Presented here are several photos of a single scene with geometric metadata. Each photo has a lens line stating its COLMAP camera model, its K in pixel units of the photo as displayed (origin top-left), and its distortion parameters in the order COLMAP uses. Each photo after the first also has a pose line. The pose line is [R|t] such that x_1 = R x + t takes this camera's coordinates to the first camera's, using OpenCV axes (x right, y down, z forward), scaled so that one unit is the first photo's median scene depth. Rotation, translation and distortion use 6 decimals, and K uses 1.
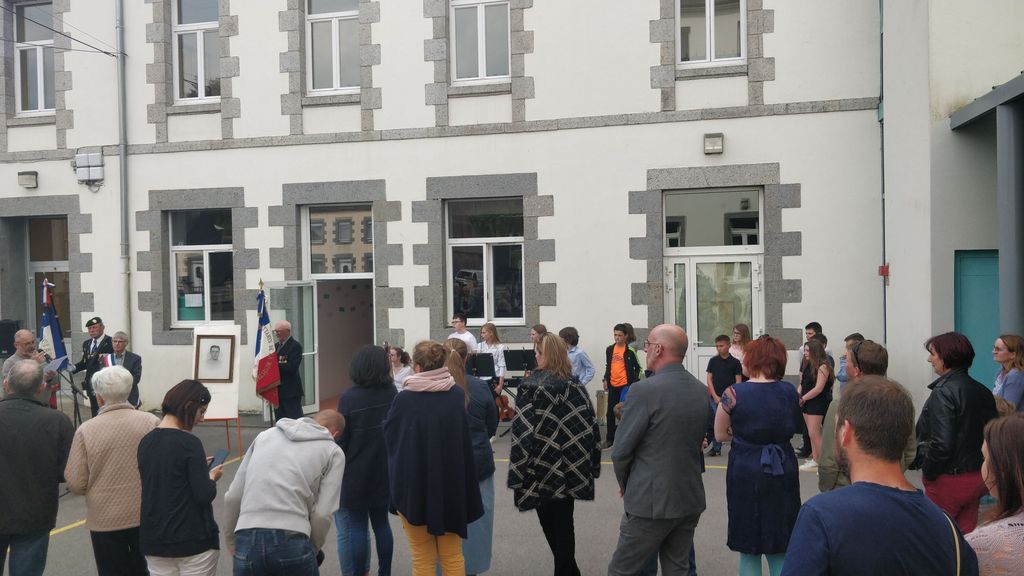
lens RADIAL K [[818.7, 0, 521.3], [0, 818.7, 295.9], [0, 0, 1]] dist [0.094799, -0.168535]
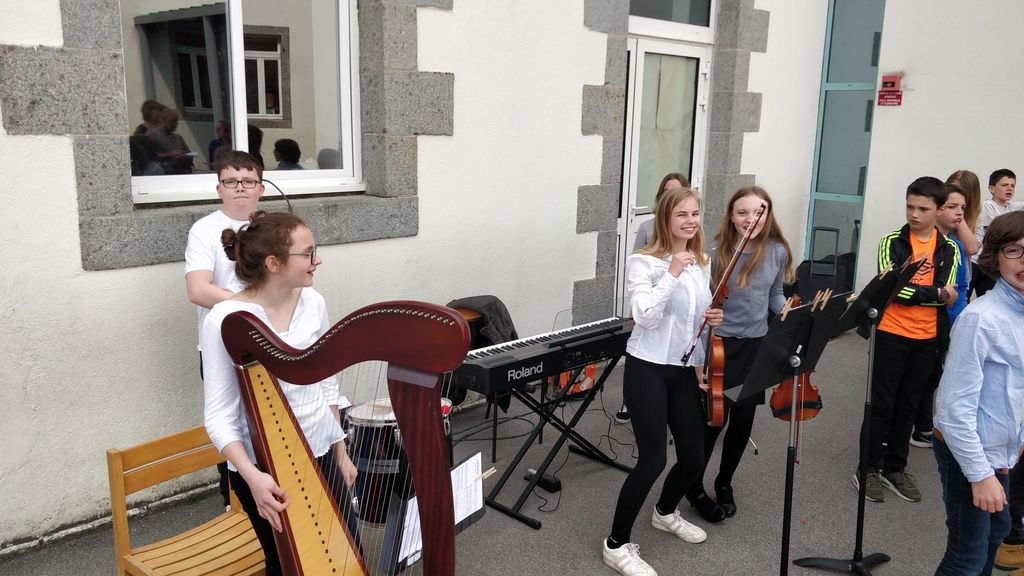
lens RADIAL K [[843.7, 0, 509.6], [0, 843.7, 281.6], [0, 0, 1]] dist [0.108403, -0.184109]
pose [[0.530380, -0.132157, 0.837396, -0.269407], [-0.010764, 0.986645, 0.162529, 0.014600], [-0.847692, -0.095215, 0.521874, 0.732365]]
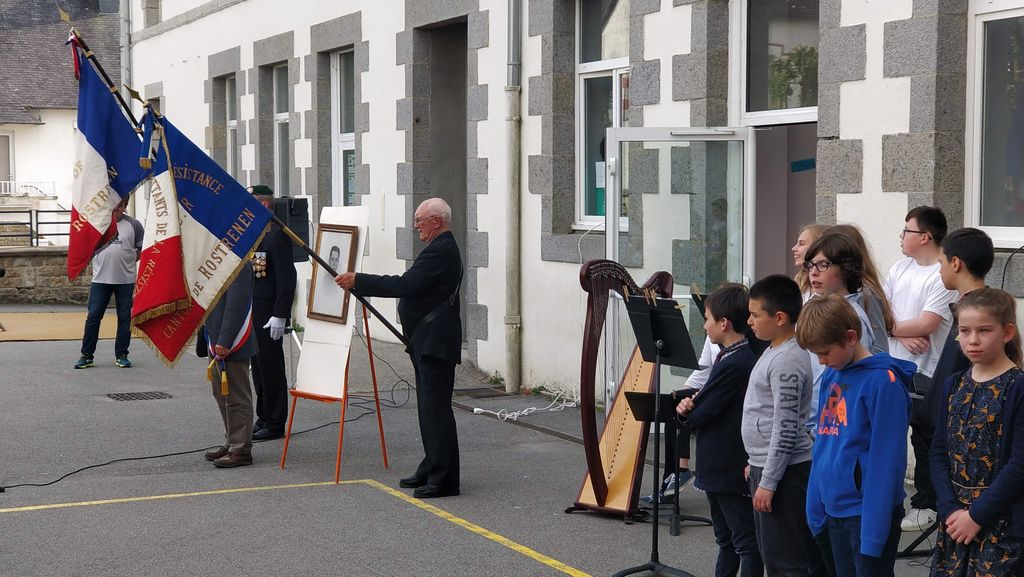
lens RADIAL K [[1631.1, 0, 509.9], [0, 1631.1, 259.9], [0, 0, 1]] dist [0.030255, 0.880588]
pose [[0.612287, 0.052368, -0.788899, 0.360146], [-0.035121, 0.998621, 0.039032, 0.021984], [0.789855, 0.003808, 0.613282, 0.400689]]
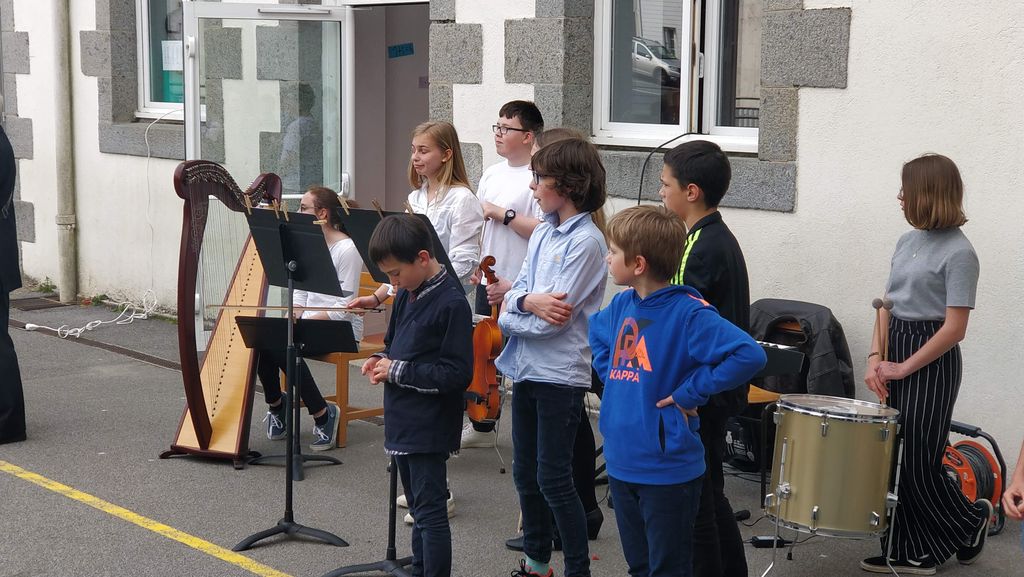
lens RADIAL K [[1619.9, 0, 519.7], [0, 1619.9, 283.2], [0, 0, 1]] dist [0.086217, 0.224475]
pose [[0.814163, 0.104392, -0.571174, 0.271394], [-0.047489, 0.992382, 0.113682, 0.019847], [0.578690, -0.065431, 0.812918, 0.443261]]
